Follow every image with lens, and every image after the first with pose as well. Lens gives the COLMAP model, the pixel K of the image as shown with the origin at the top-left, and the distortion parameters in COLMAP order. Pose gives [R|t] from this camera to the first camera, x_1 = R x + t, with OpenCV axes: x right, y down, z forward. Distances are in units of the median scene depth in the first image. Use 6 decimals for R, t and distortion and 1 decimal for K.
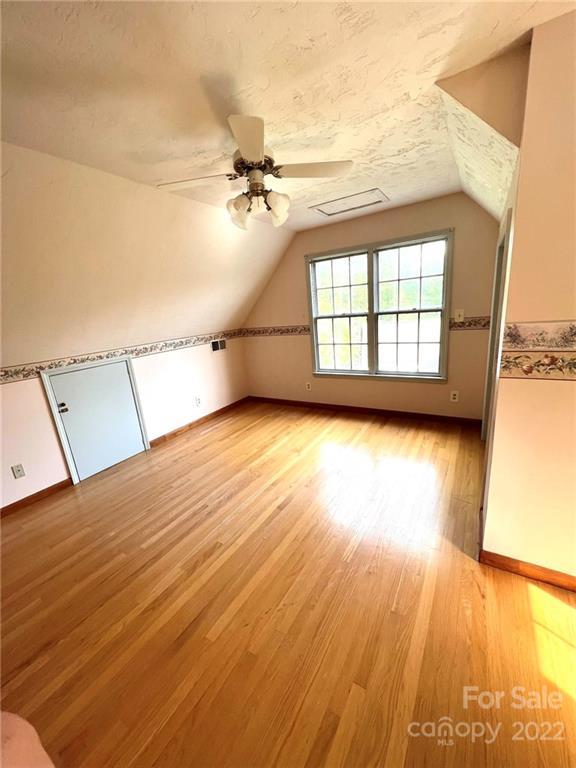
lens RADIAL K [[307.7, 0, 285.4], [0, 307.7, 383.5], [0, 0, 1]] dist [0.000580, -0.000566]
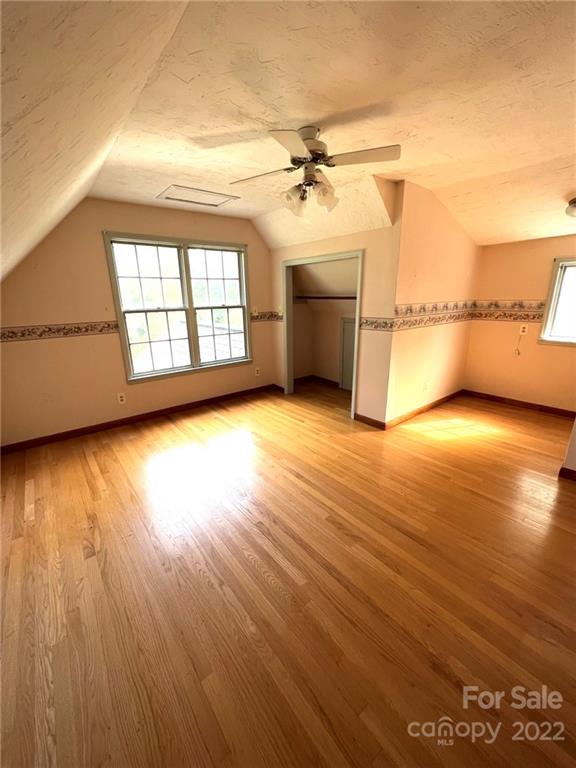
lens RADIAL K [[307.7, 0, 286.0], [0, 307.7, 385.7], [0, 0, 1]] dist [0.000580, -0.000566]
pose [[0.336570, -0.191558, 0.921969, -0.618271], [0.217440, 0.968440, 0.121836, -0.032969], [-0.916210, 0.159467, 0.367600, 0.377708]]
